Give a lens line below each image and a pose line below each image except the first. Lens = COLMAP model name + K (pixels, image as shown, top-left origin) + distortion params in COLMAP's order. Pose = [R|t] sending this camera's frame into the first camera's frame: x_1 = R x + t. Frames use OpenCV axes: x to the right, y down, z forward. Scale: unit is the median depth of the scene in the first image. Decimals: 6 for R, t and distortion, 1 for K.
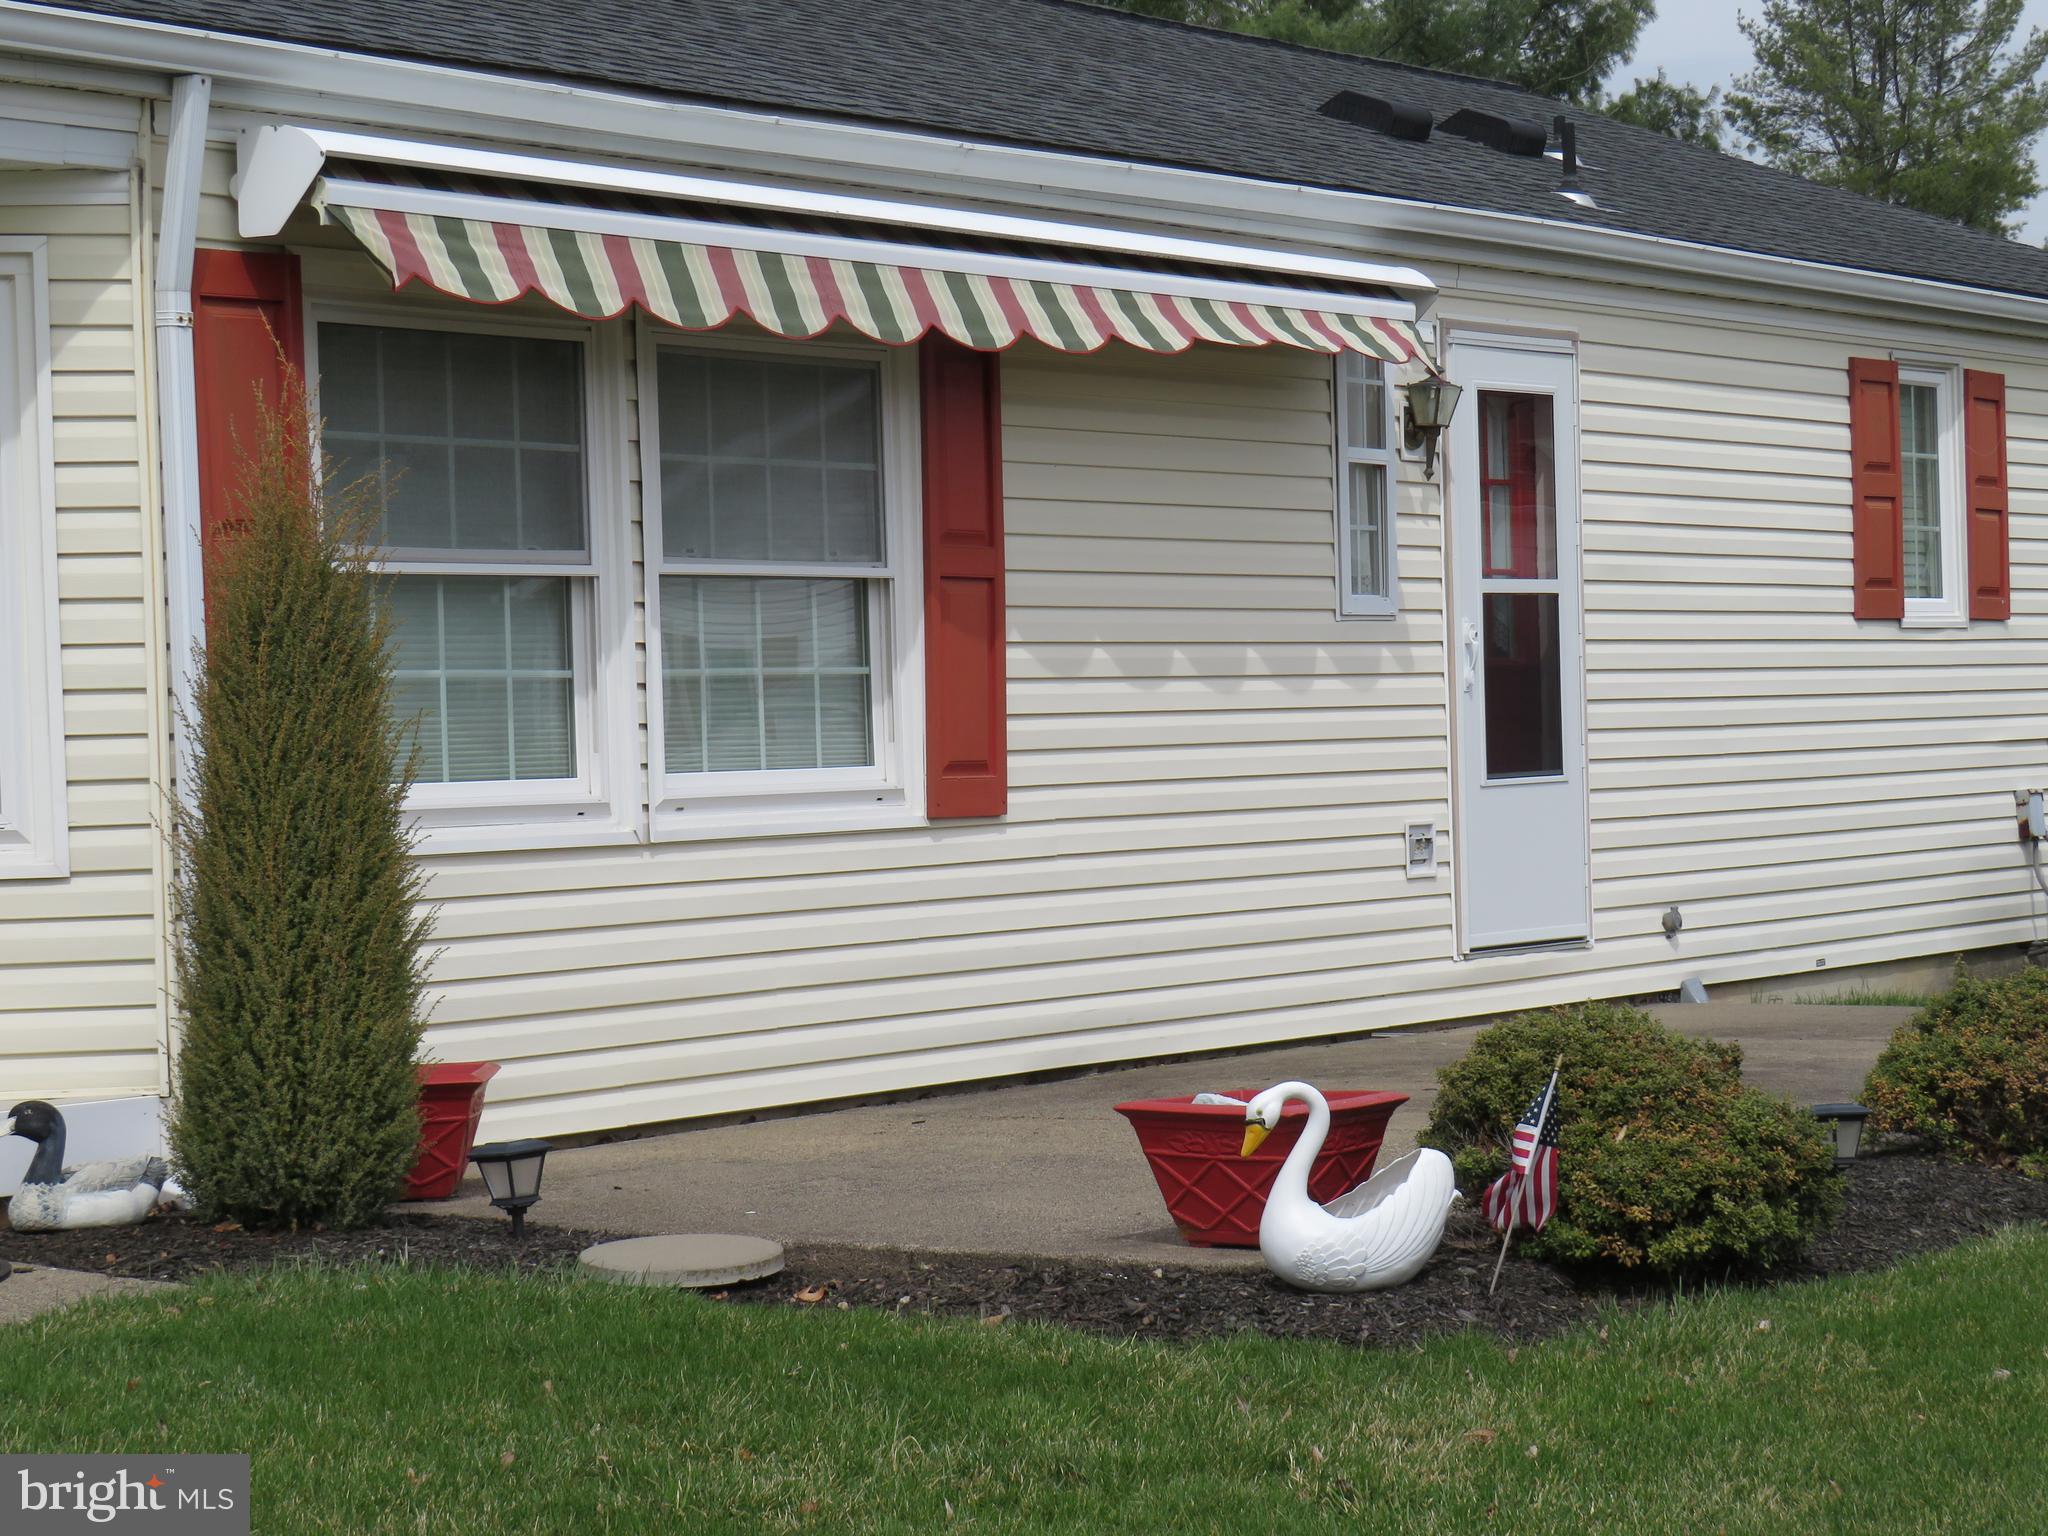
lens RADIAL K [[4477.5, 0, 1024.9], [0, 4477.5, 767.8], [0, 0, 1]] dist [-0.085925, 0.000000]
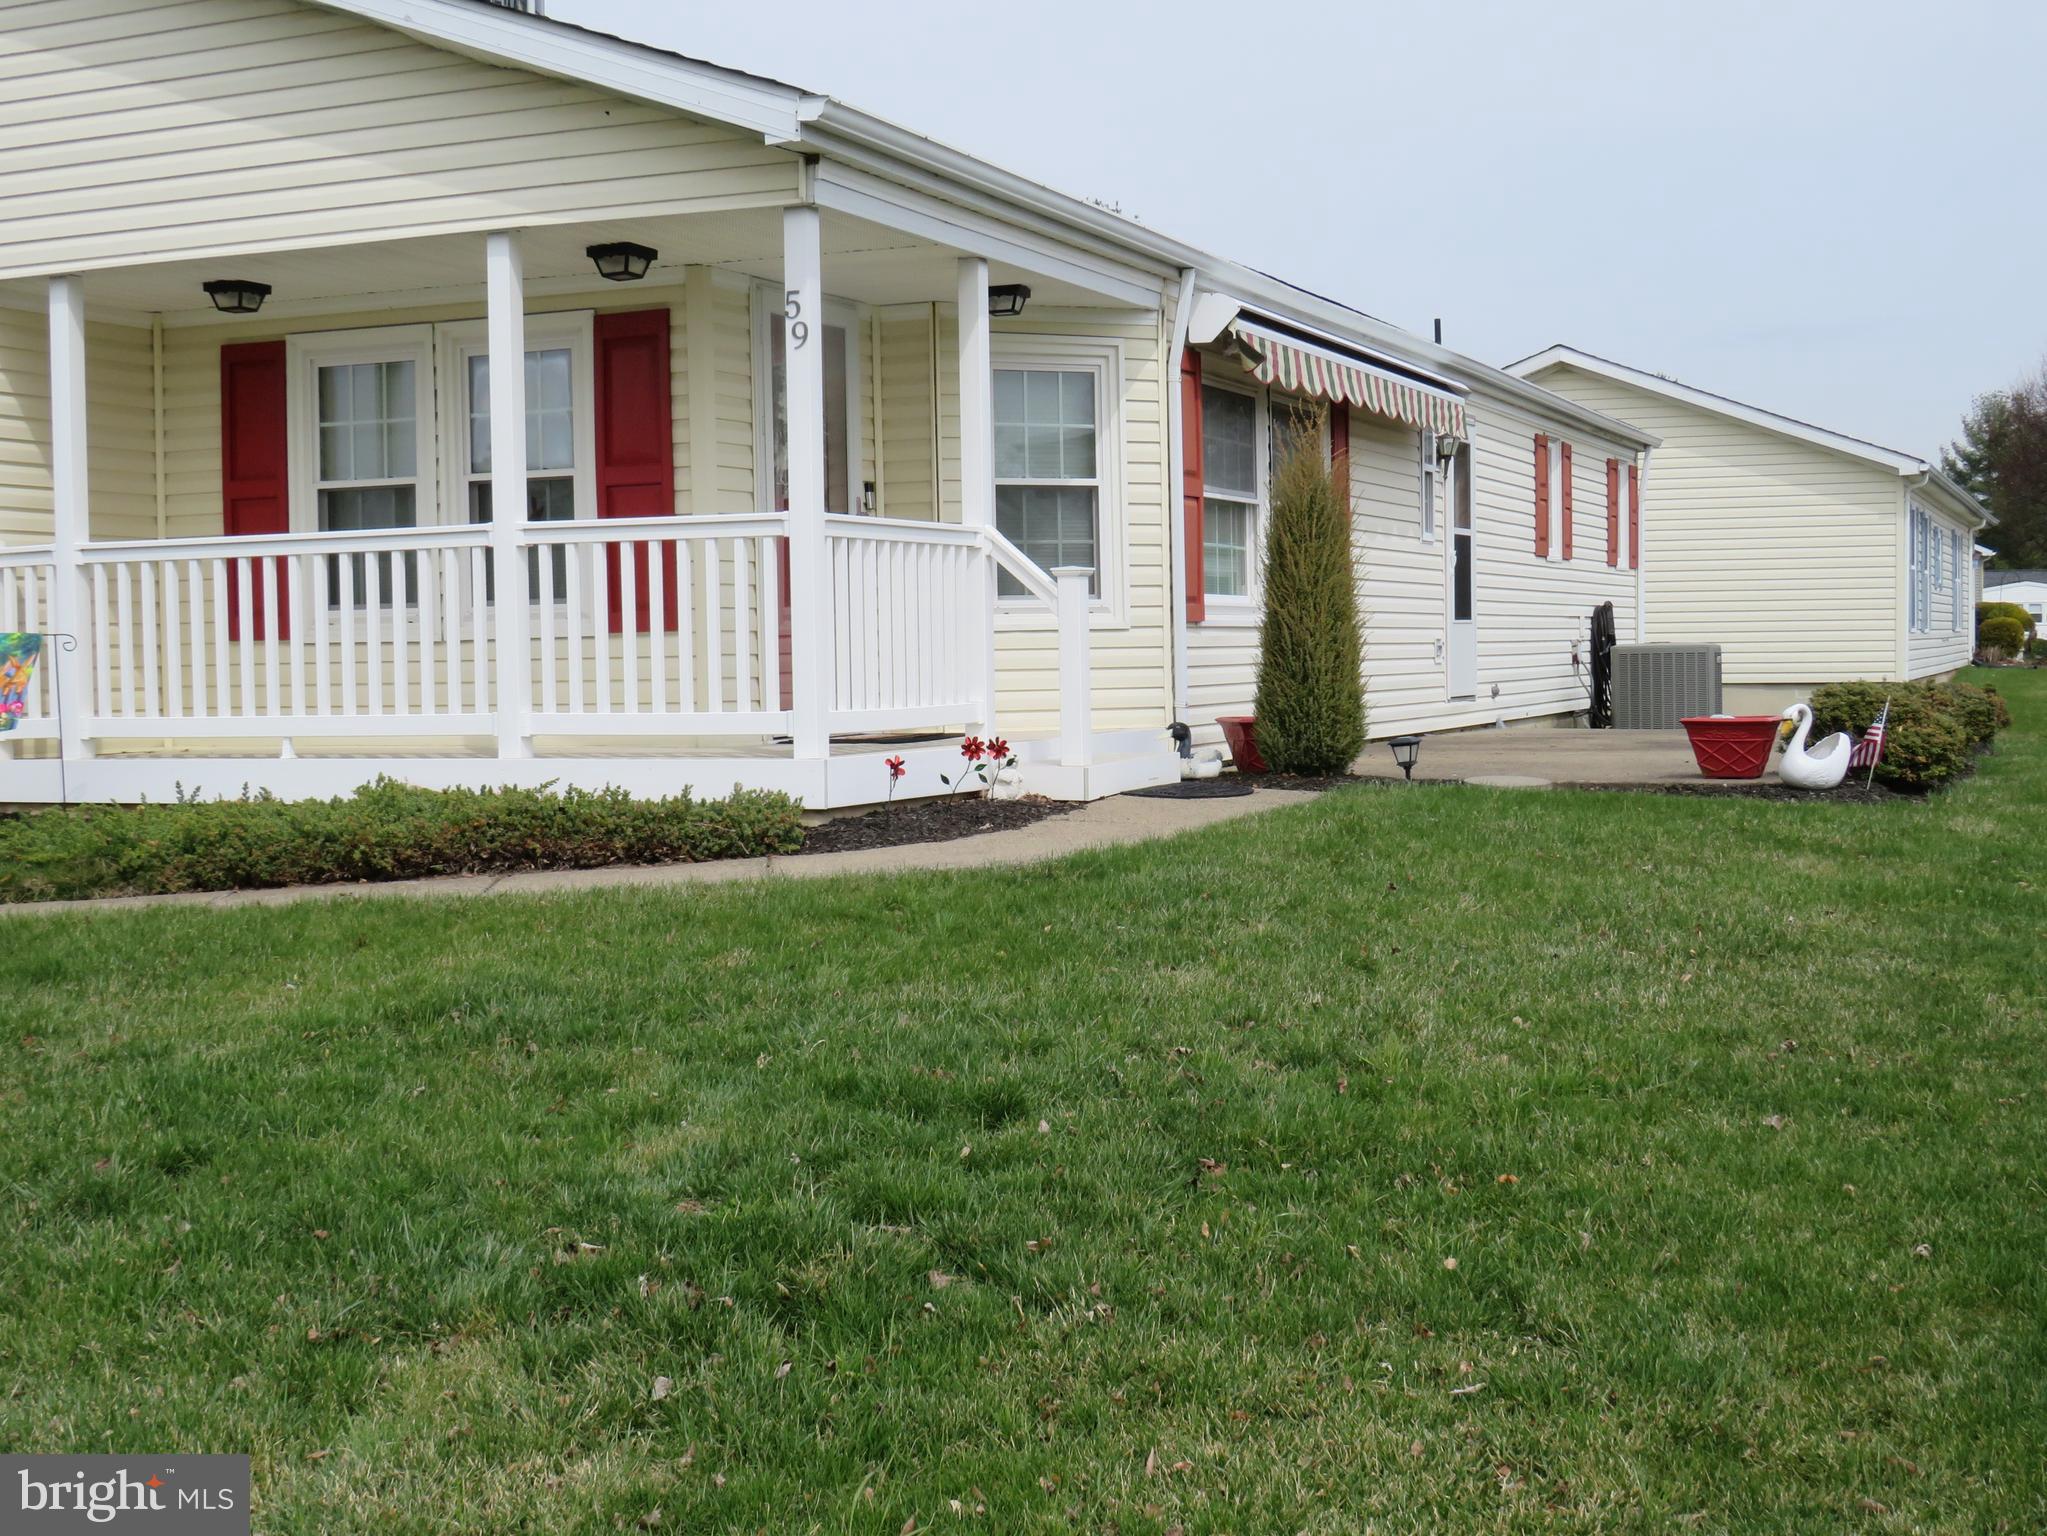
lens RADIAL K [[2463.3, 0, 1037.5], [0, 2463.3, 755.9], [0, 0, 1]] dist [-0.028554, 0.000000]
pose [[0.977543, 0.004810, 0.210681, -0.510715], [-0.011711, 0.999434, 0.031523, 0.048981], [-0.210411, -0.033282, 0.977046, -0.188867]]
